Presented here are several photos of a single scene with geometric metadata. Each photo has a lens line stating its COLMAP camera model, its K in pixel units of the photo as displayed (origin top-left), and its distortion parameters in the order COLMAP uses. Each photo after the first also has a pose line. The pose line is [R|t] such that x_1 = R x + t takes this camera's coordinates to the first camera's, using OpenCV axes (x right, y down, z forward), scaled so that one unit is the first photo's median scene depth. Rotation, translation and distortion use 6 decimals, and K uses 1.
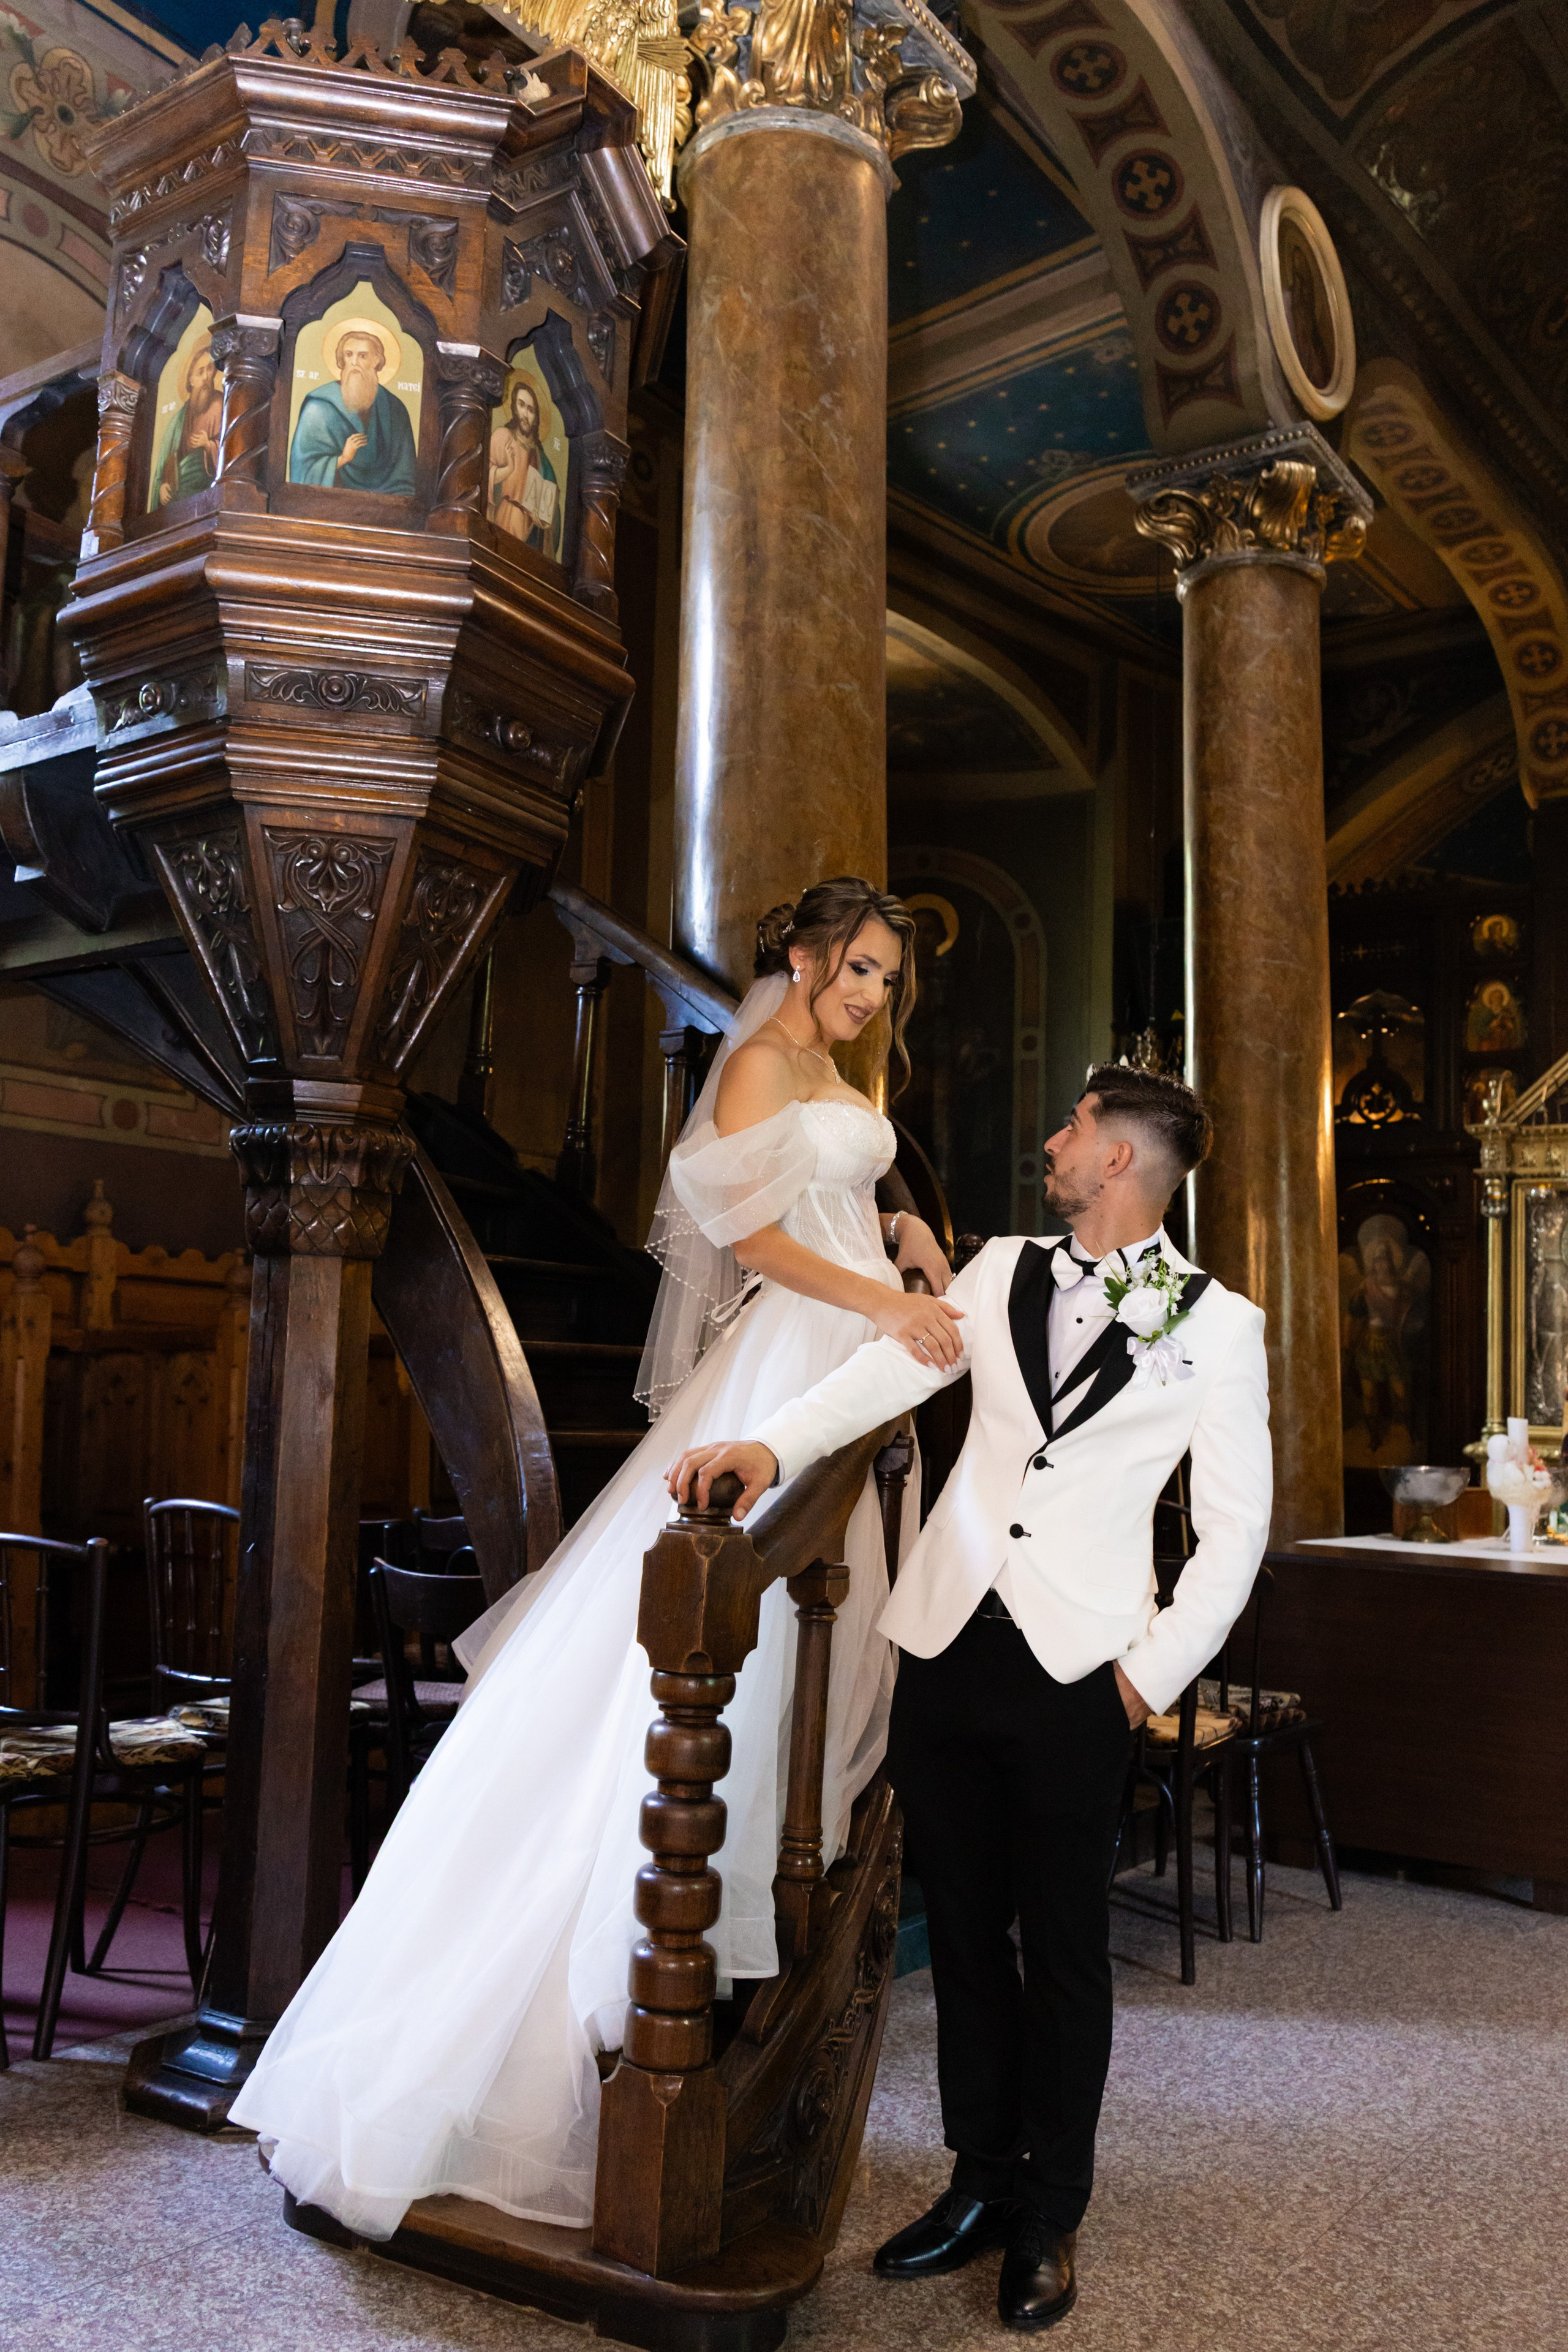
lens RADIAL K [[1968.7, 0, 775.5], [0, 1968.7, 1180.3], [0, 0, 1]] dist [-0.001795, -0.005031]
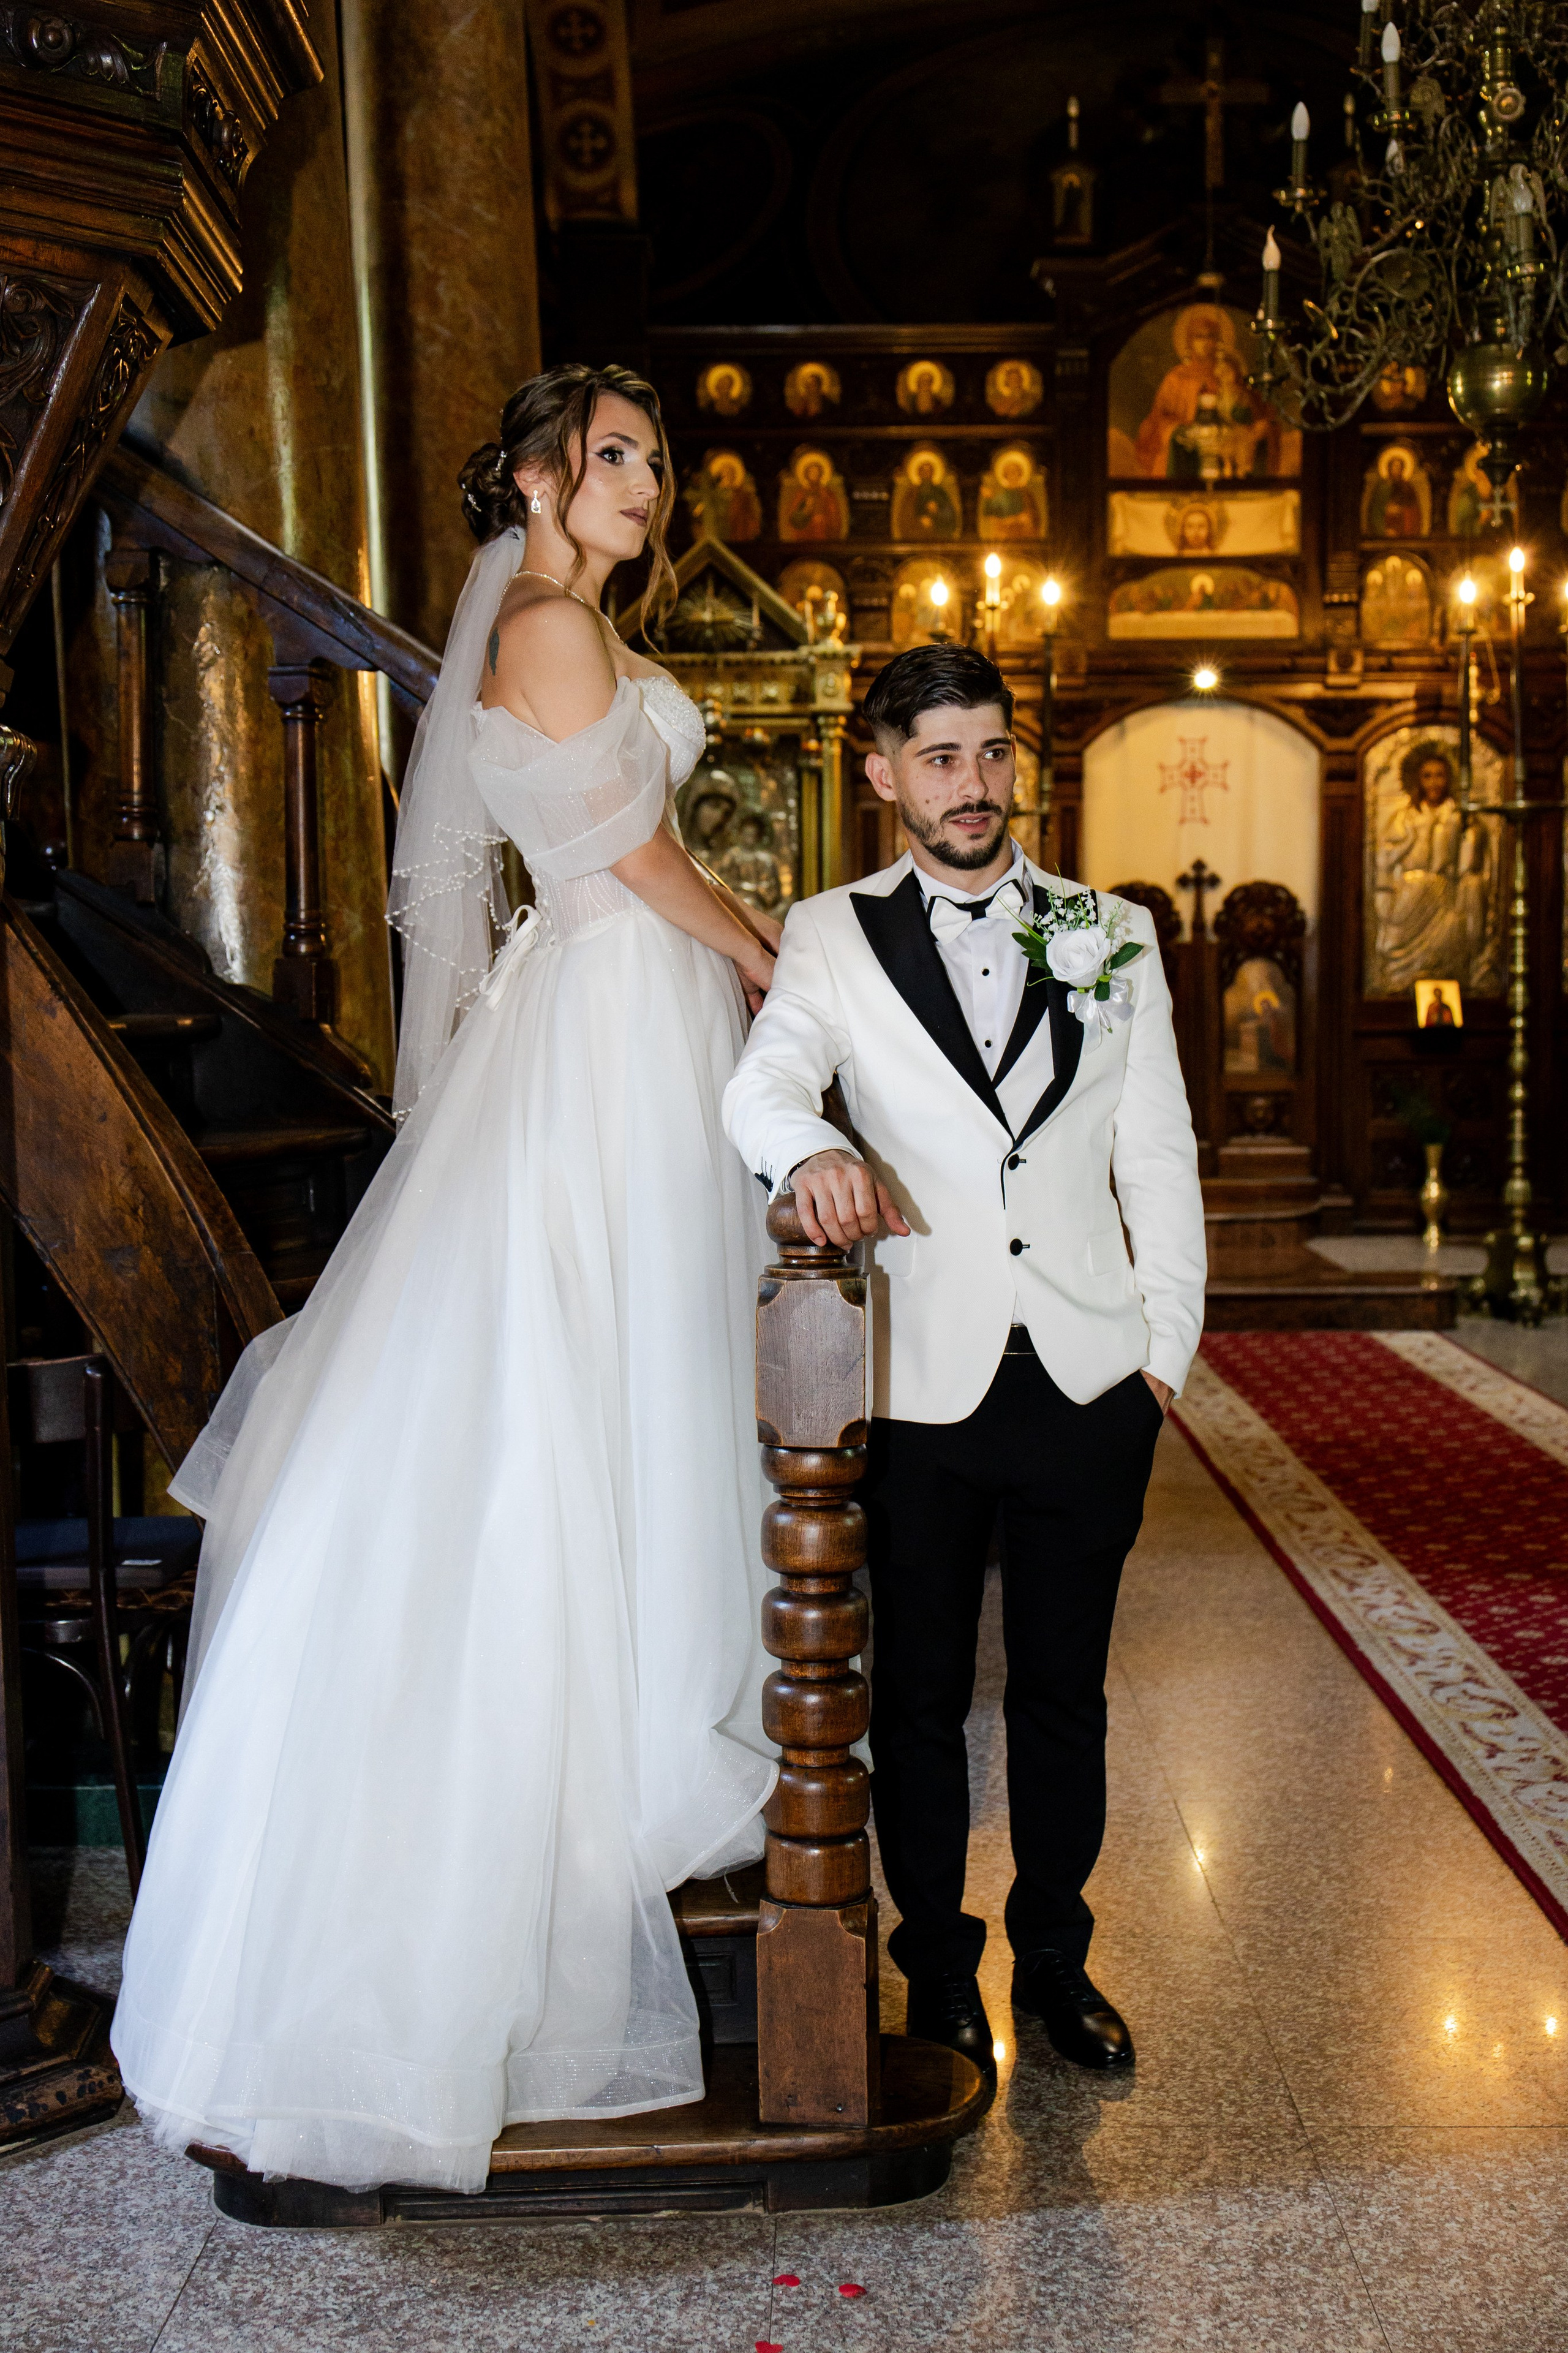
lens RADIAL K [[2674.3, 0, 780.8], [0, 2674.3, 1169.7], [0, 0, 1]] dist [0.006333, -0.008363]
pose [[0.822413, -0.084838, 0.562529, -0.261704], [-0.021165, 0.983570, 0.179280, -0.023143], [-0.568497, -0.159348, 0.807106, 0.050945]]
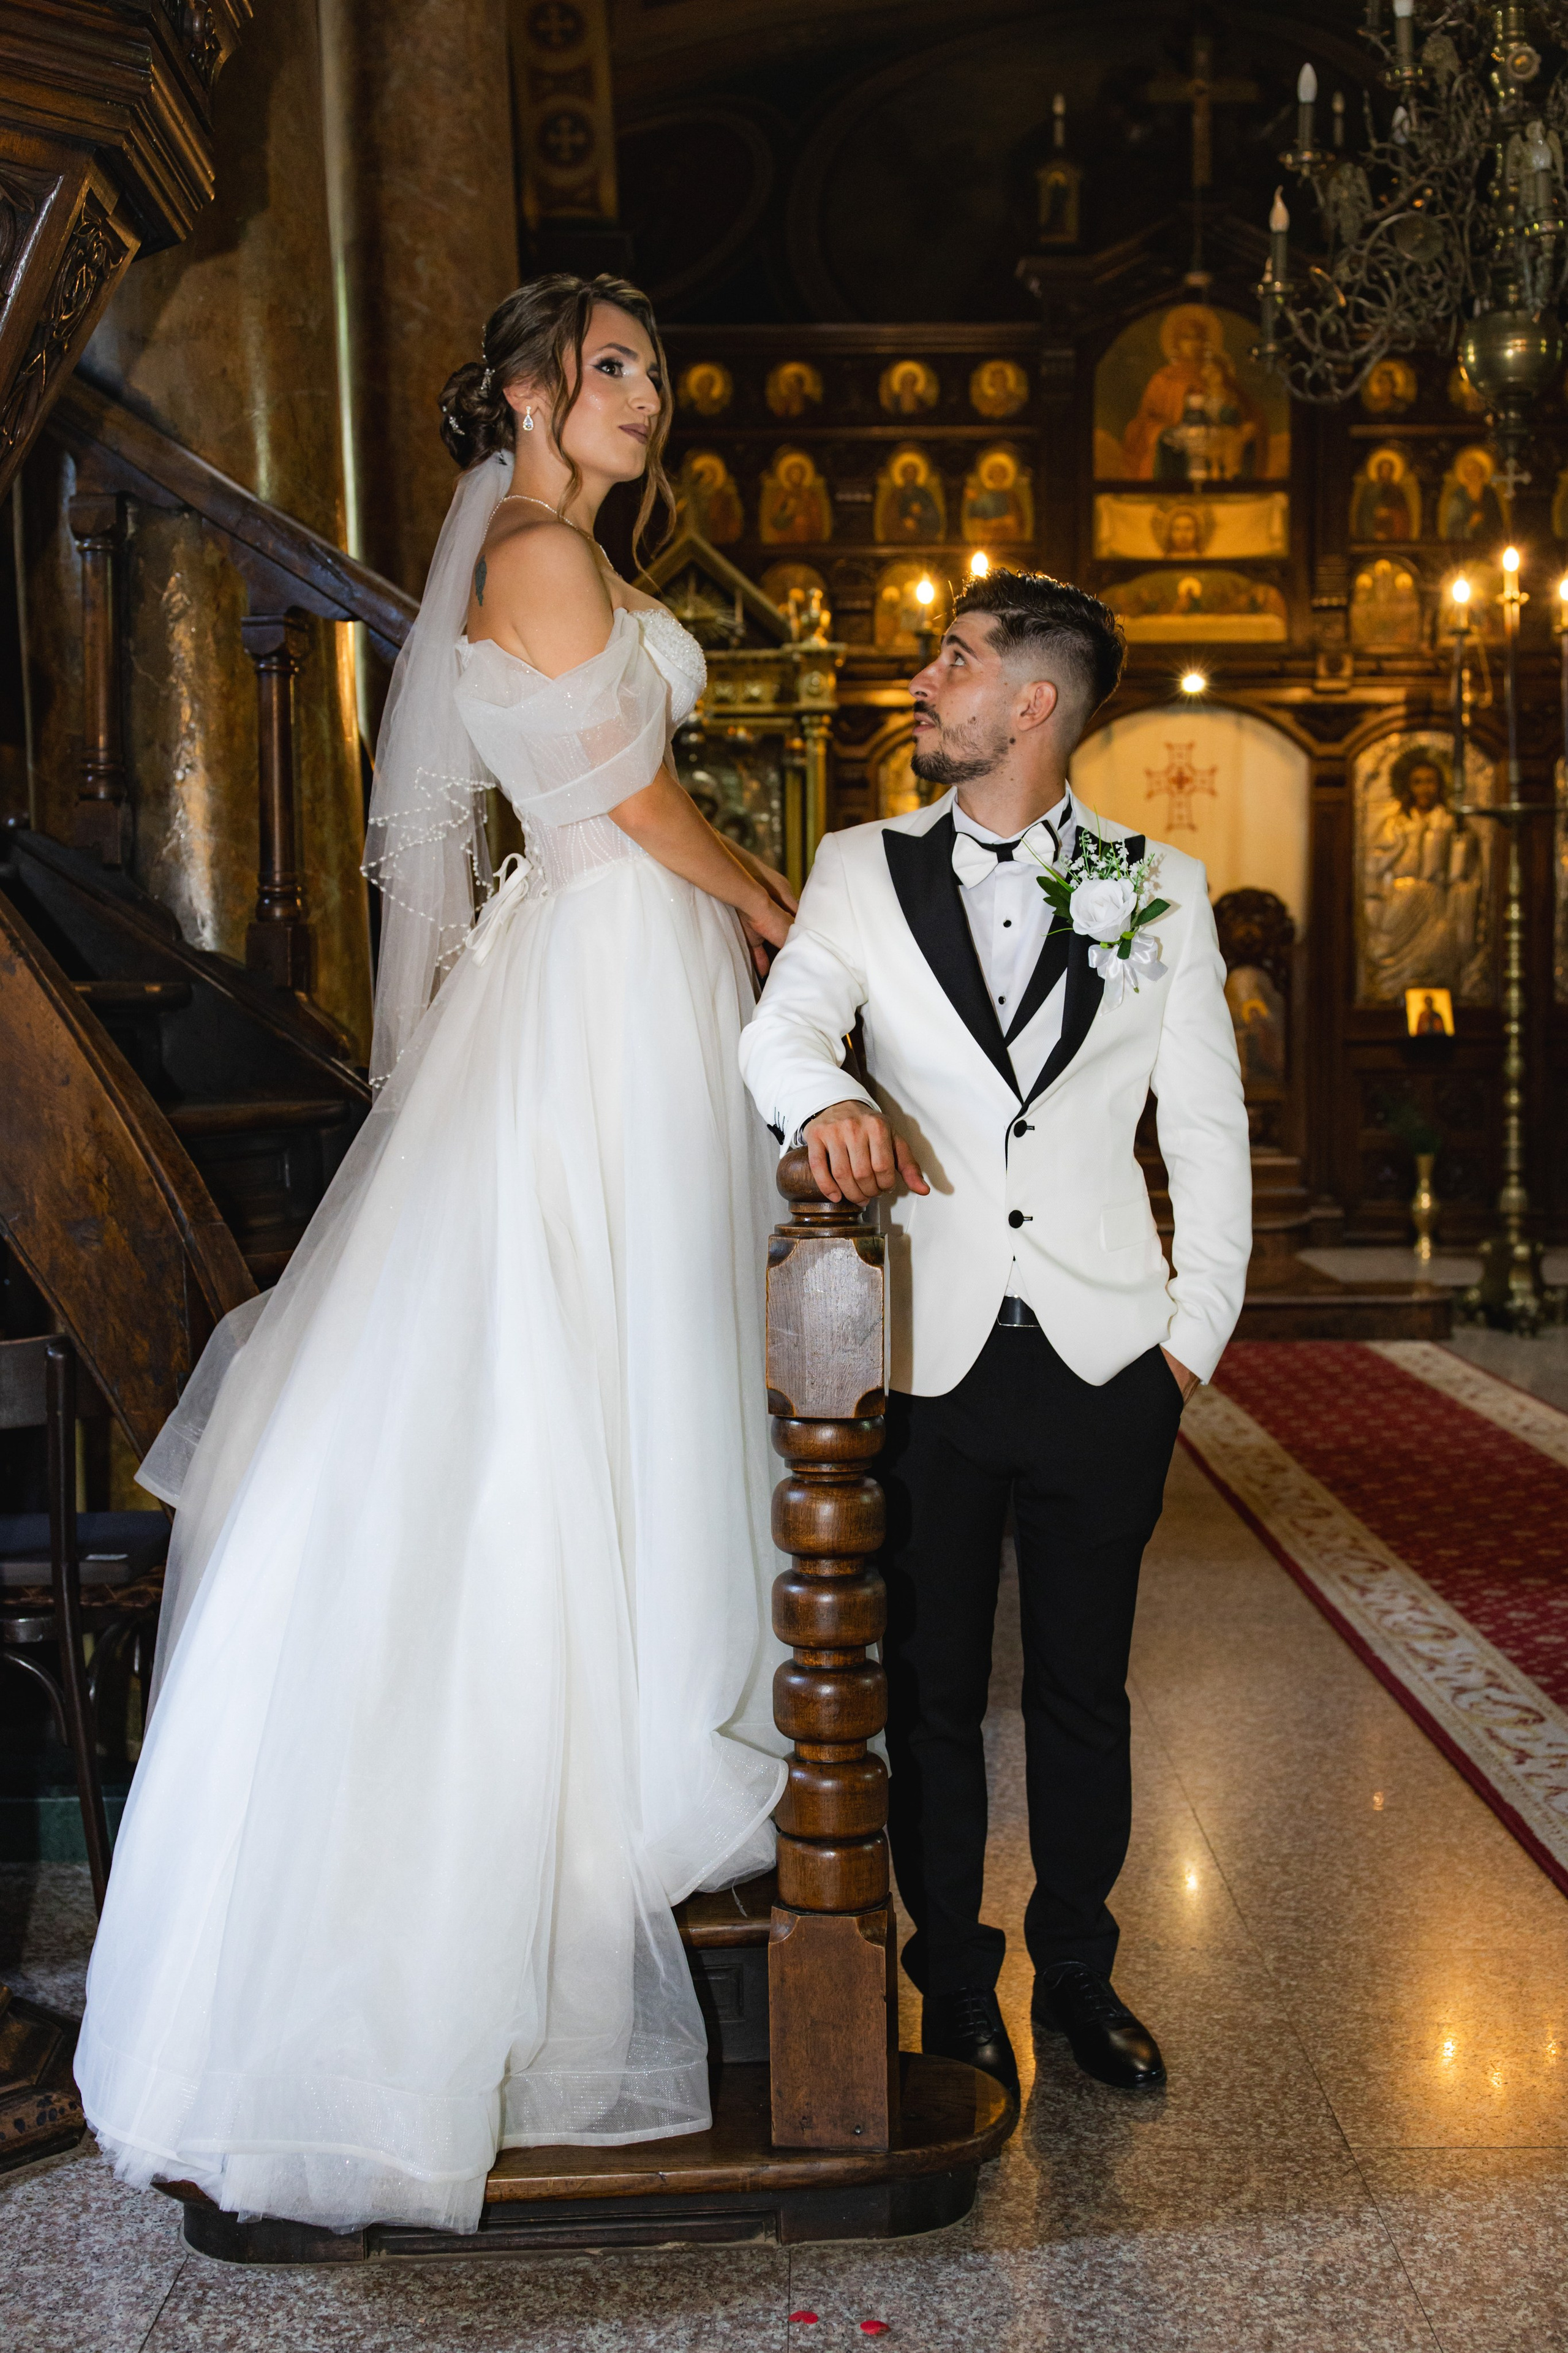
lens RADIAL K [[2669.5, 0, 784.0], [0, 2669.5, 1176.5], [0, 0, 1]] dist [0.012432, -0.048163]
pose [[0.815899, -0.080578, 0.572552, -0.250566], [-0.022103, 0.985171, 0.170145, -0.005870], [-0.577772, -0.151476, 0.802019, 0.076627]]
